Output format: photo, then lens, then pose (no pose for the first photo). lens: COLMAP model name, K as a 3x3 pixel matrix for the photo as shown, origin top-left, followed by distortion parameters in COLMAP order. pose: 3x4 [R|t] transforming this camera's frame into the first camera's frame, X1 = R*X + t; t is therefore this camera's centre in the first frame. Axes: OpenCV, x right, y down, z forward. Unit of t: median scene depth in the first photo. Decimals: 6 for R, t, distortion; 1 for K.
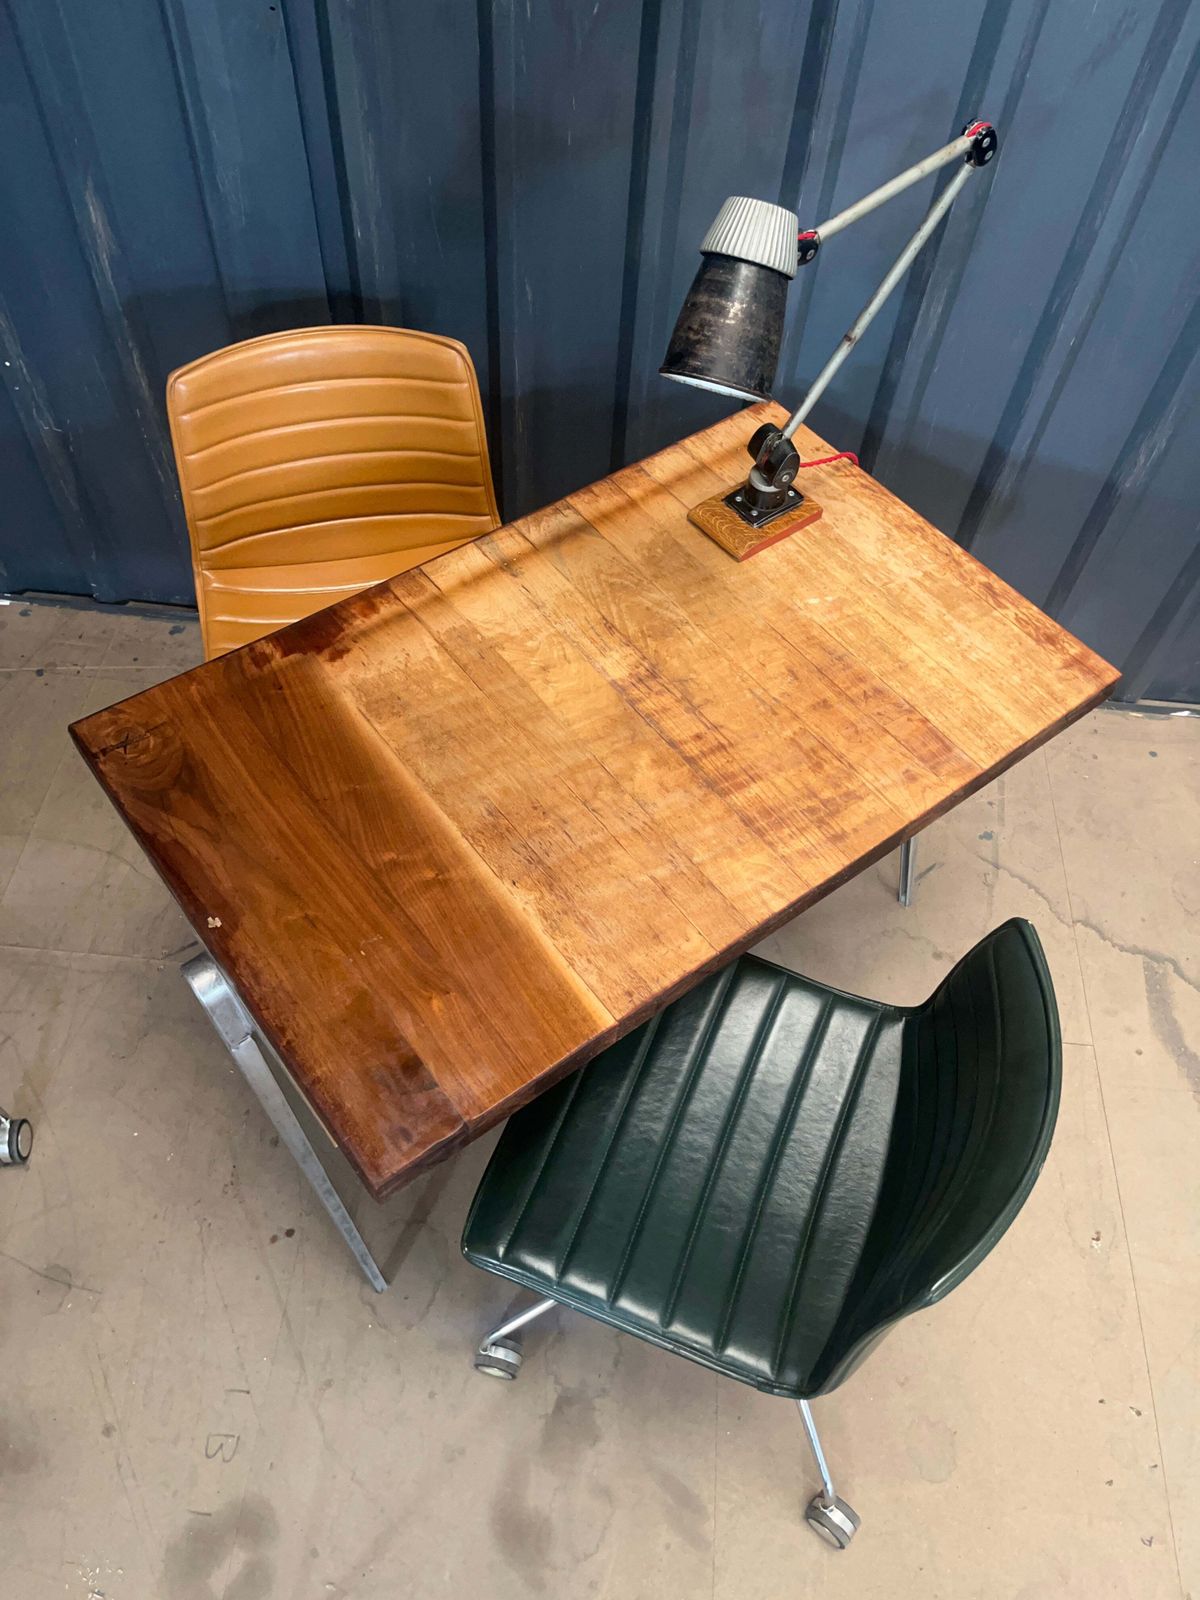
lens RADIAL K [[1217.1, 0, 615.0], [0, 1217.1, 819.3], [0, 0, 1]] dist [0.076795, -0.107733]
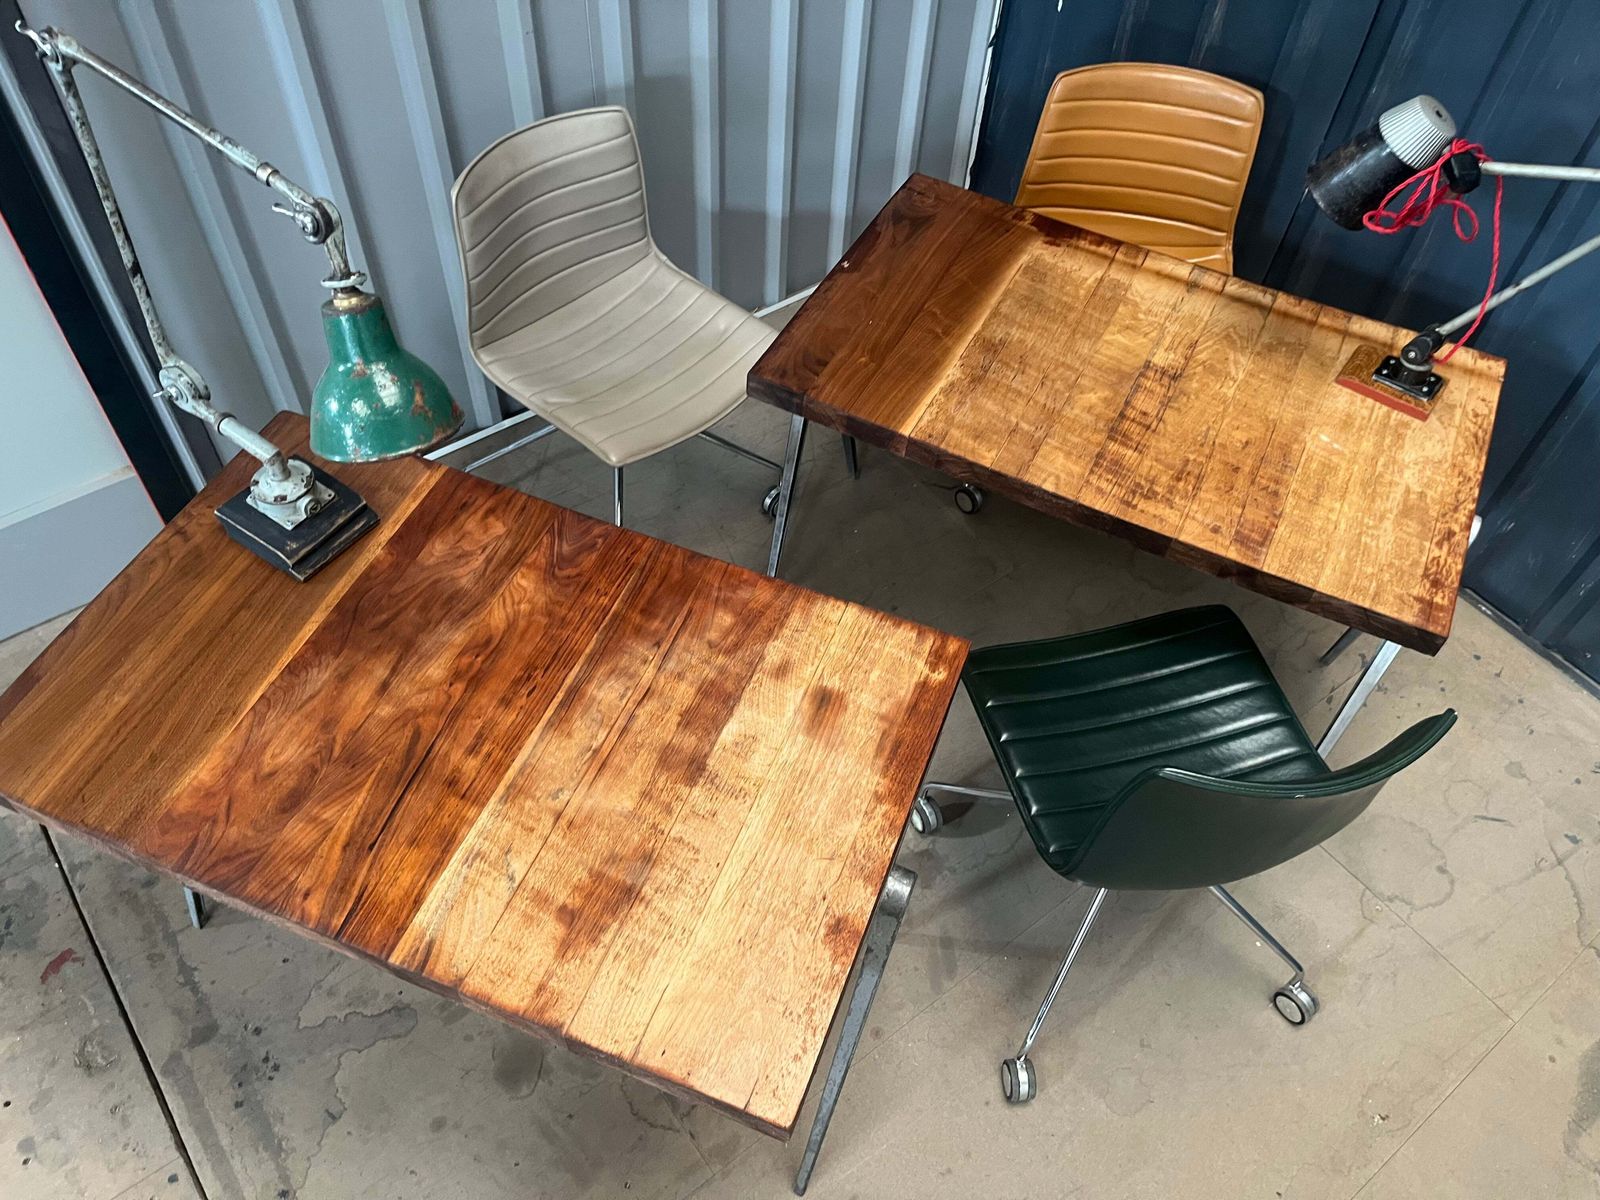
lens RADIAL K [[1217.1, 0, 812.9], [0, 1217.1, 599.2], [0, 0, 1]] dist [0.076795, -0.107733]
pose [[0.436712, 0.681130, -0.587660, 0.794677], [-0.758349, 0.630143, 0.166813, 0.106080], [0.483932, 0.372802, 0.791725, -0.150583]]
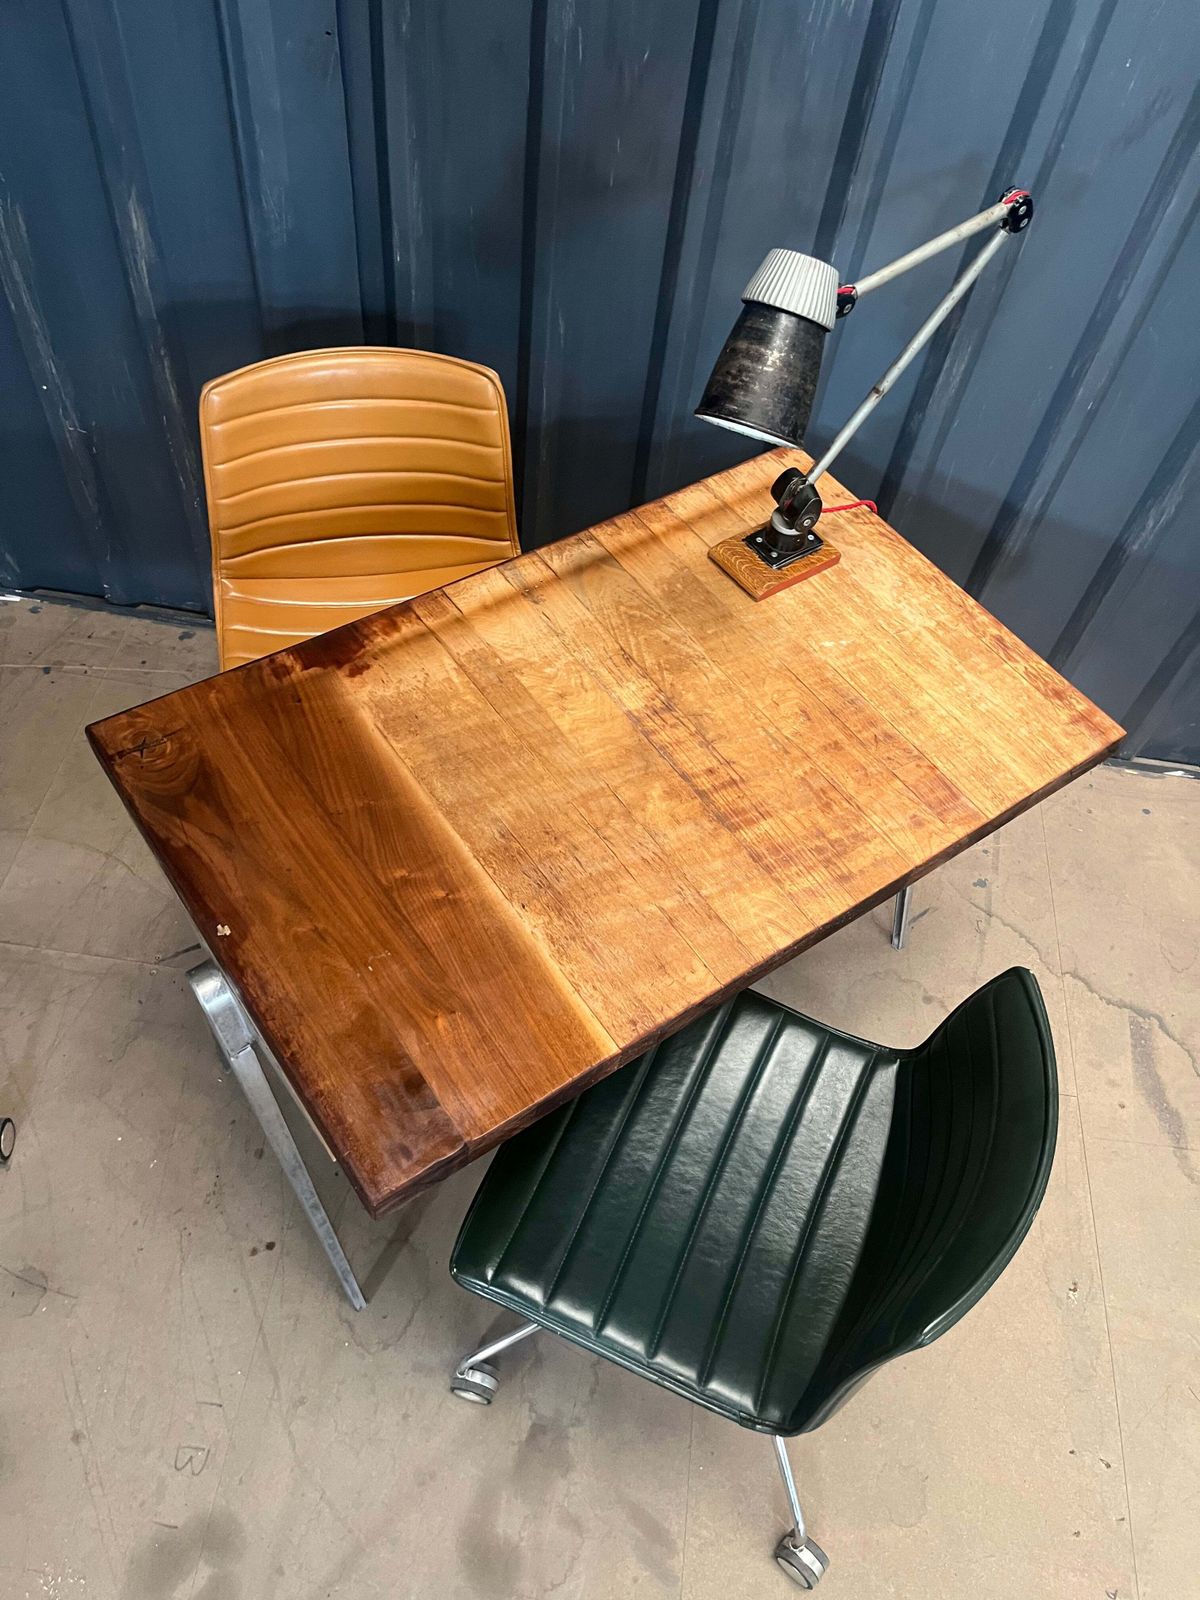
lens RADIAL K [[1217.1, 0, 622.4], [0, 1217.1, 820.6], [0, 0, 1]] dist [0.076795, -0.107733]
pose [[0.998372, 0.053665, 0.019333, -0.021135], [-0.053248, 0.998351, -0.021462, -0.001117], [-0.020453, 0.020398, 0.999583, -0.008843]]
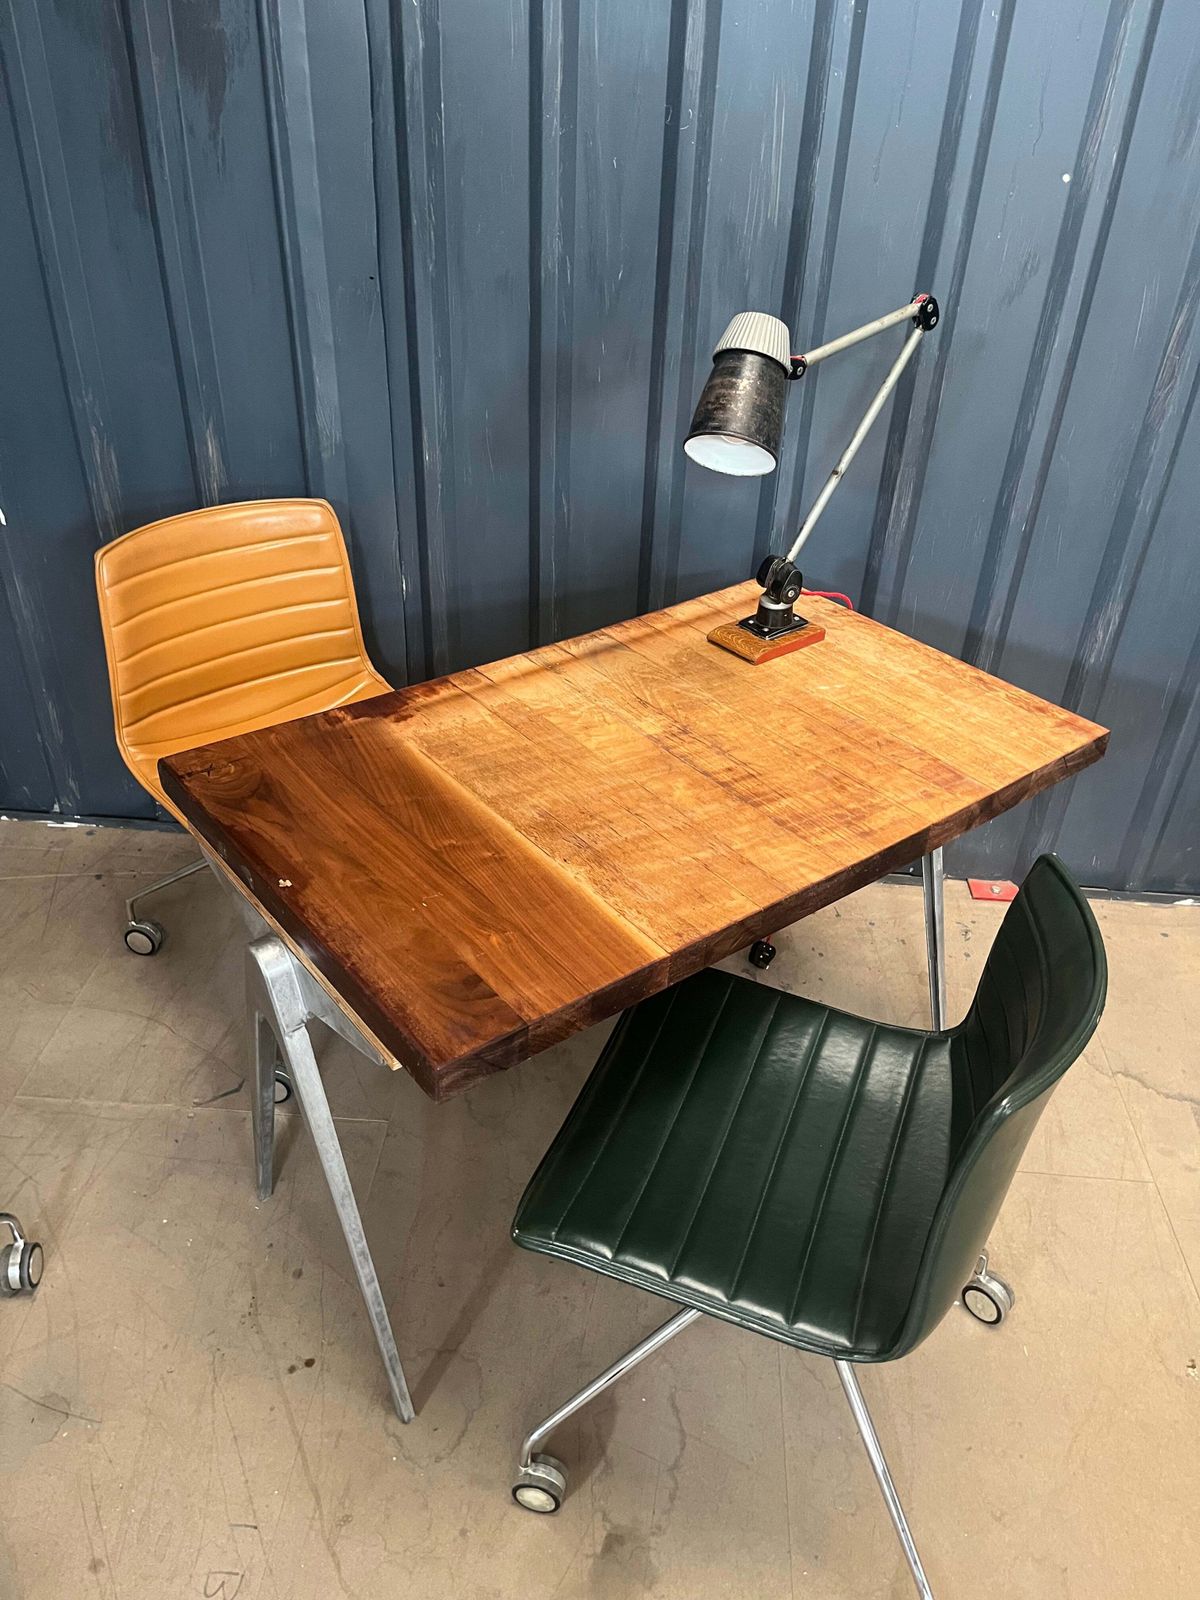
lens RADIAL K [[1217.1, 0, 613.5], [0, 1217.1, 812.1], [0, 0, 1]] dist [0.076795, -0.107733]
pose [[0.999774, -0.021237, -0.000839, -0.033820], [0.019457, 0.930451, -0.365900, 0.348291], [0.008551, 0.365801, 0.930654, -0.003372]]
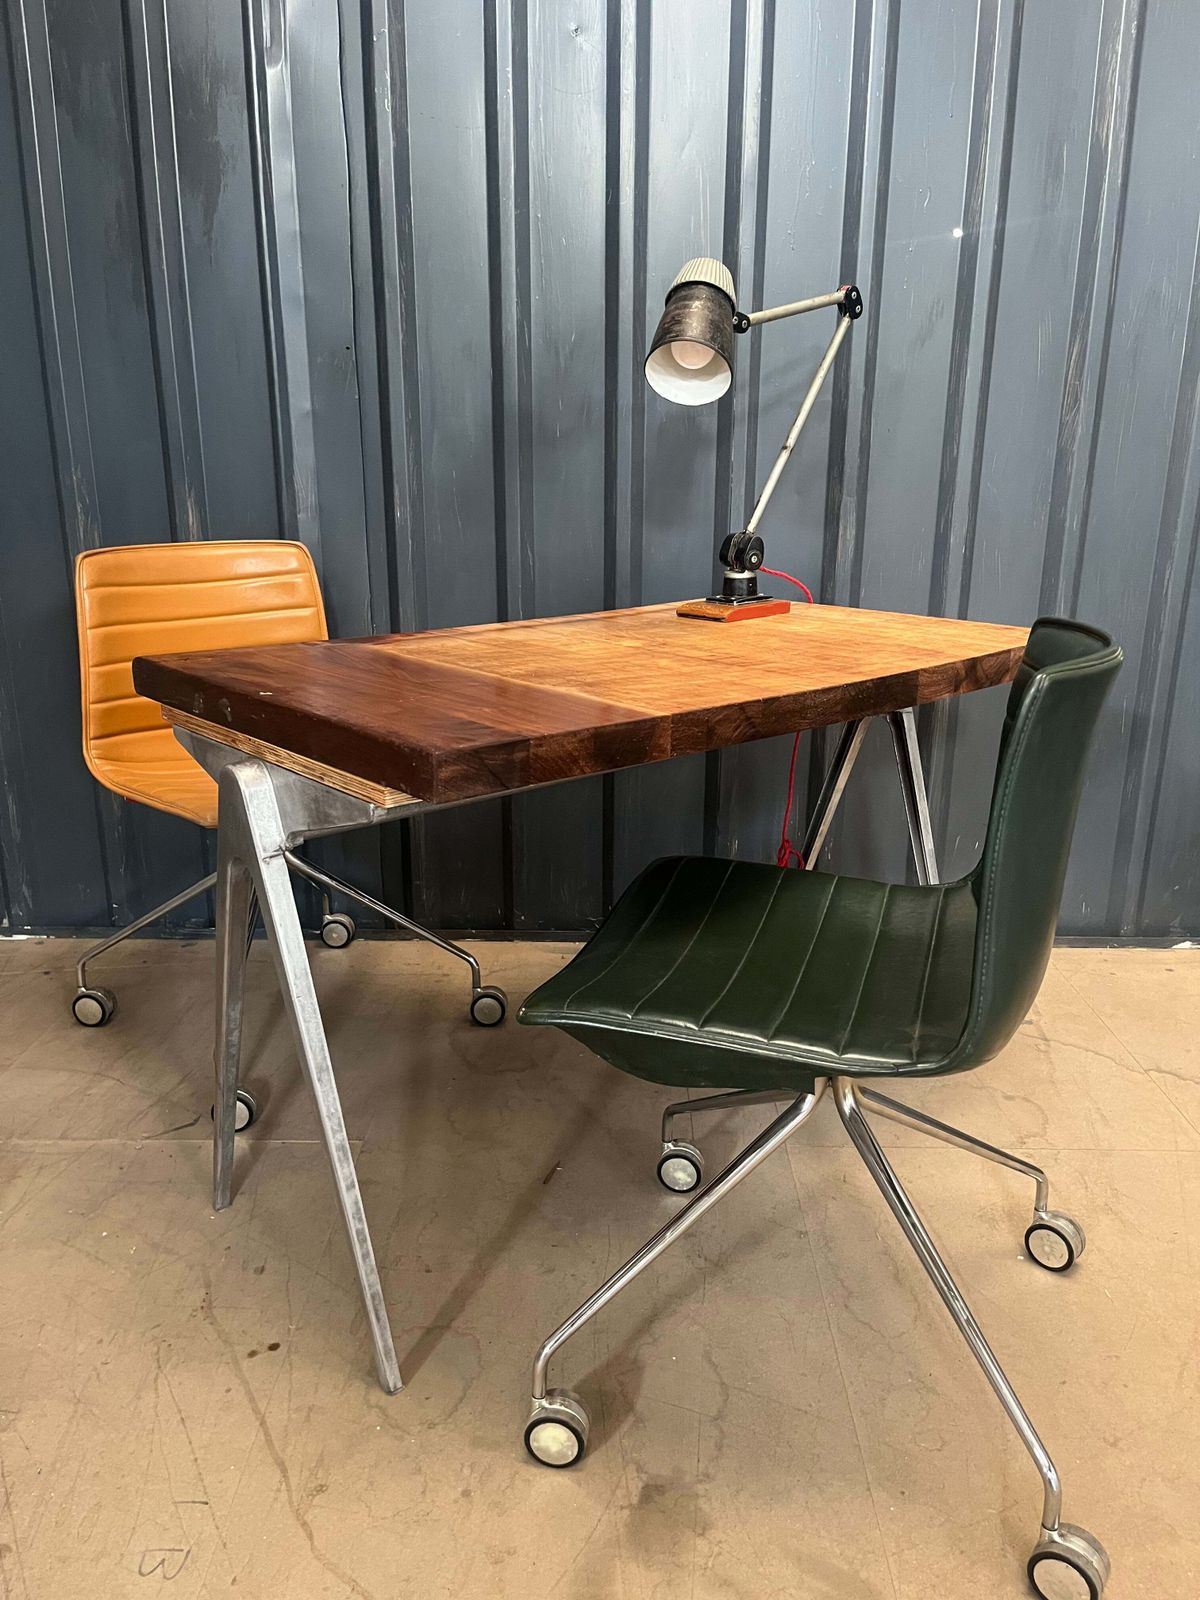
lens RADIAL K [[1217.1, 0, 611.3], [0, 1217.1, 806.8], [0, 0, 1]] dist [0.076795, -0.107733]
pose [[0.996299, -0.070492, 0.049180, -0.080911], [0.085732, 0.774060, -0.627281, 0.681020], [0.006151, 0.629176, 0.777239, 0.224779]]
